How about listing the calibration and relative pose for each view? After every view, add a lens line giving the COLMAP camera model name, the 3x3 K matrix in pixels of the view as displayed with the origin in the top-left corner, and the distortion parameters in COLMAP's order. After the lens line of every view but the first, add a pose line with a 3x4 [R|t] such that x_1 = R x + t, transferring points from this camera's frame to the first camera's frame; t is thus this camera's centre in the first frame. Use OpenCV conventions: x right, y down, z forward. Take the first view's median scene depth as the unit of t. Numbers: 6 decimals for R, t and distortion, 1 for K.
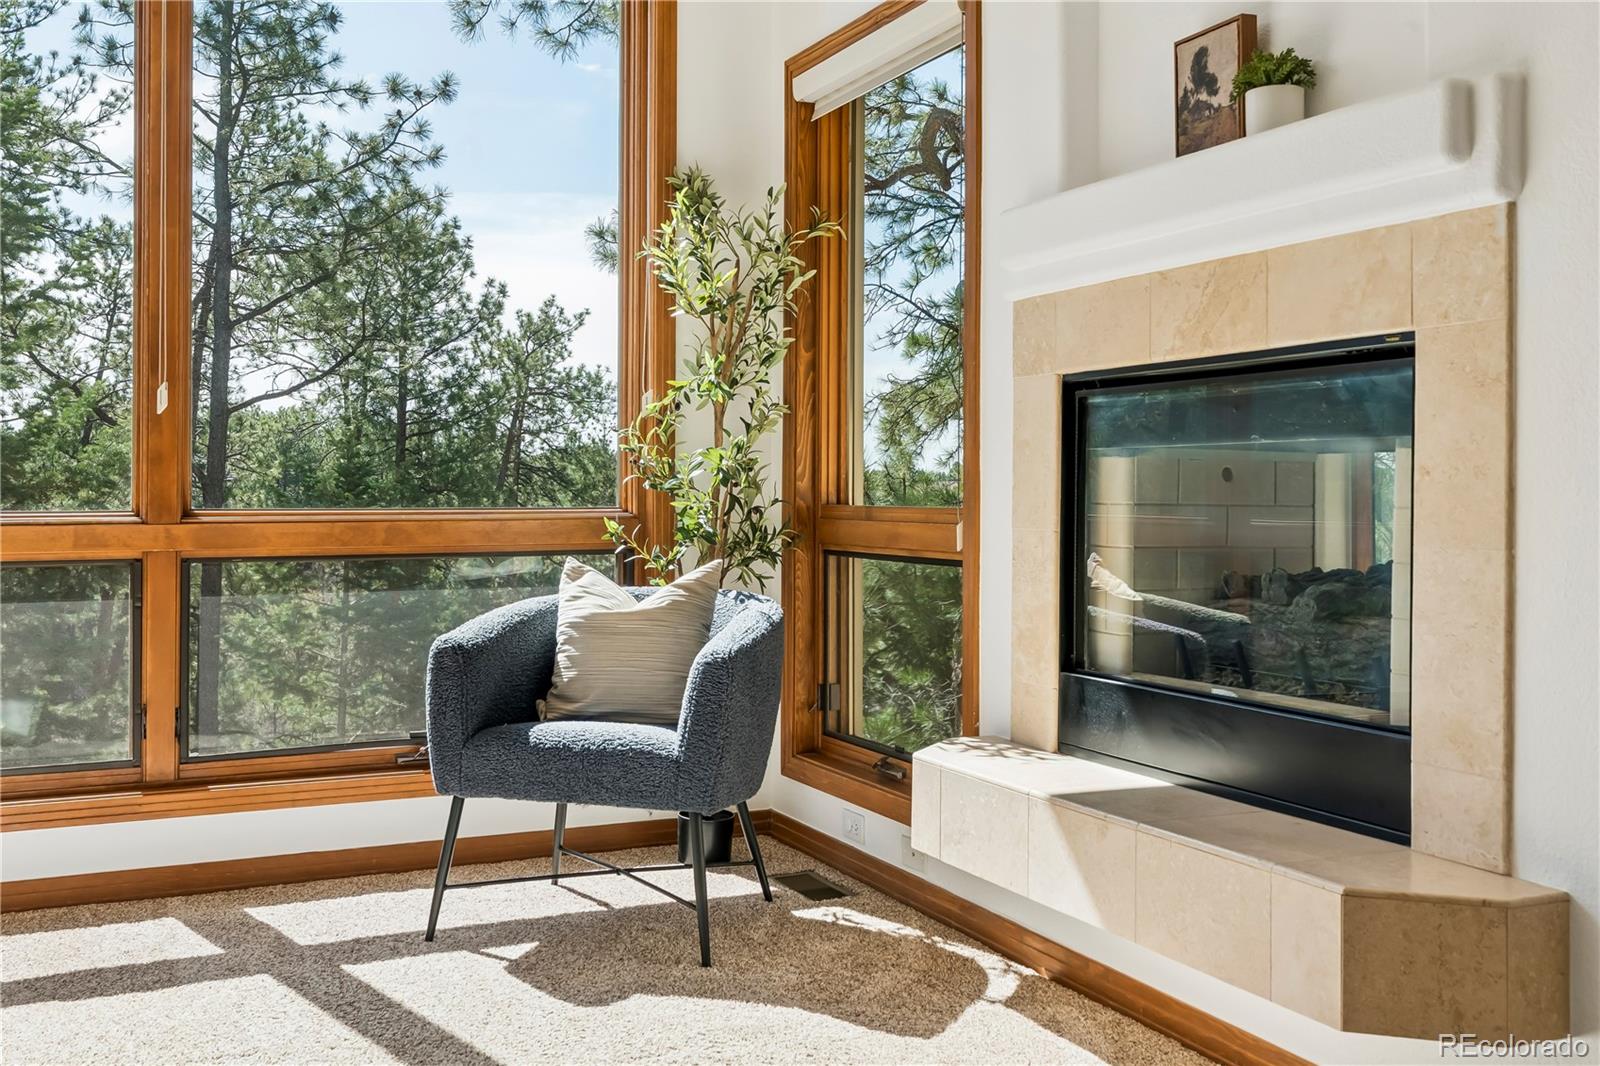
lens RADIAL K [[1616.8, 0, 822.4], [0, 1616.8, 476.2], [0, 0, 1]] dist [0.027703, 0.000000]
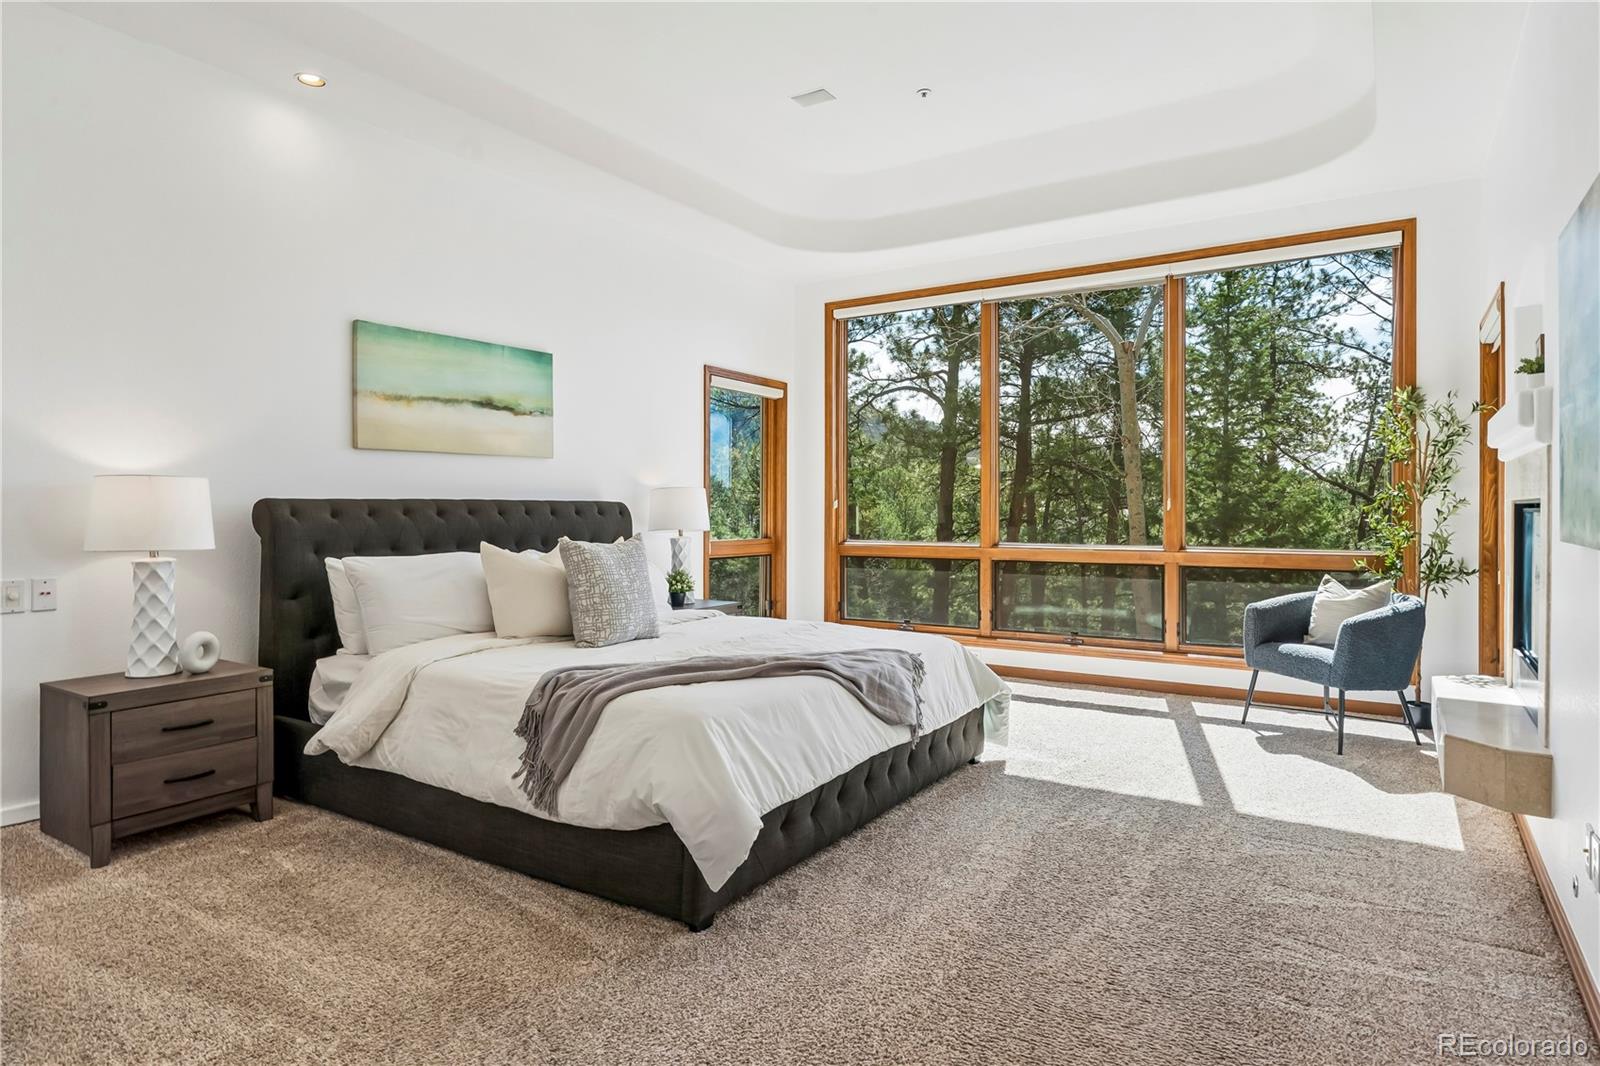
lens RADIAL K [[910.1, 0, 801.7], [0, 910.1, 526.9], [0, 0, 1]] dist [-0.004364, 0.004947]
pose [[0.544150, 0.020046, -0.838748, 0.514555], [0.005748, 0.999602, 0.027620, -0.056135], [0.838968, -0.019850, 0.543819, -0.304260]]
